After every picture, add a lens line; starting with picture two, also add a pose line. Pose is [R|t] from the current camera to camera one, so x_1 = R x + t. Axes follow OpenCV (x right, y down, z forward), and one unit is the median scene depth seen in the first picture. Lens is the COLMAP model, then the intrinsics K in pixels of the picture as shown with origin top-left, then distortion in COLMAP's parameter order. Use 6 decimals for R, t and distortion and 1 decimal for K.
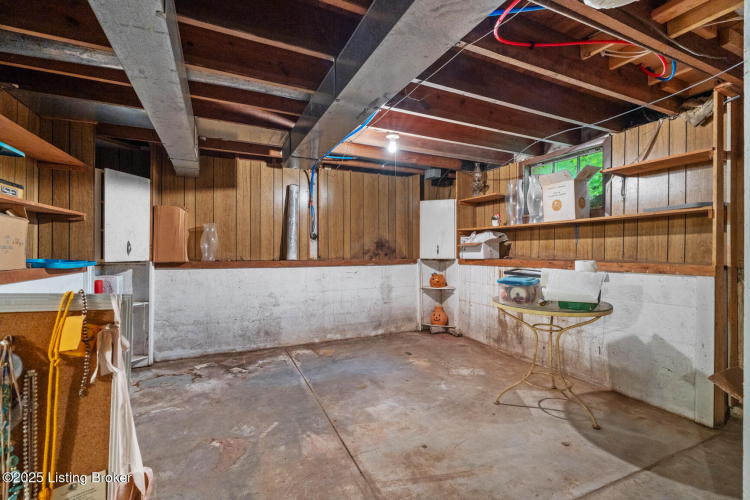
lens RADIAL K [[345.0, 0, 374.6], [0, 345.0, 249.2], [0, 0, 1]] dist [0.000063, 0.000386]
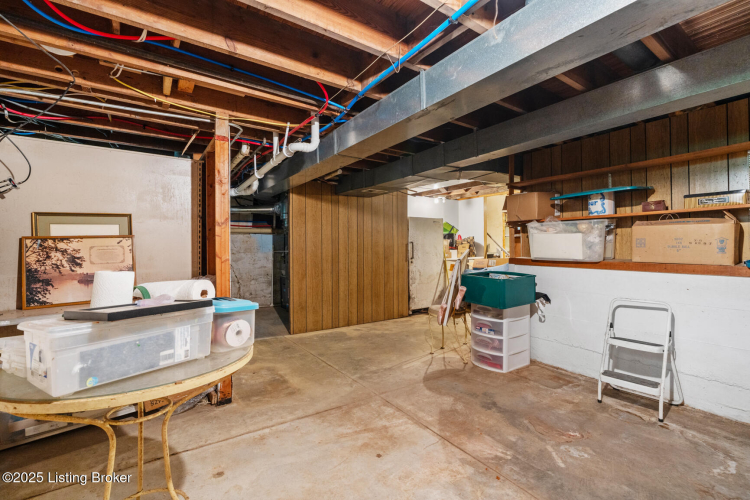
lens RADIAL K [[345.0, 0, 377.0], [0, 345.0, 247.7], [0, 0, 1]] dist [0.000063, 0.000386]
pose [[-0.985396, 0.002541, -0.170262, 0.329393], [0.002668, 0.999996, -0.000515, -0.005704], [0.170260, -0.000962, -0.985399, 2.057098]]
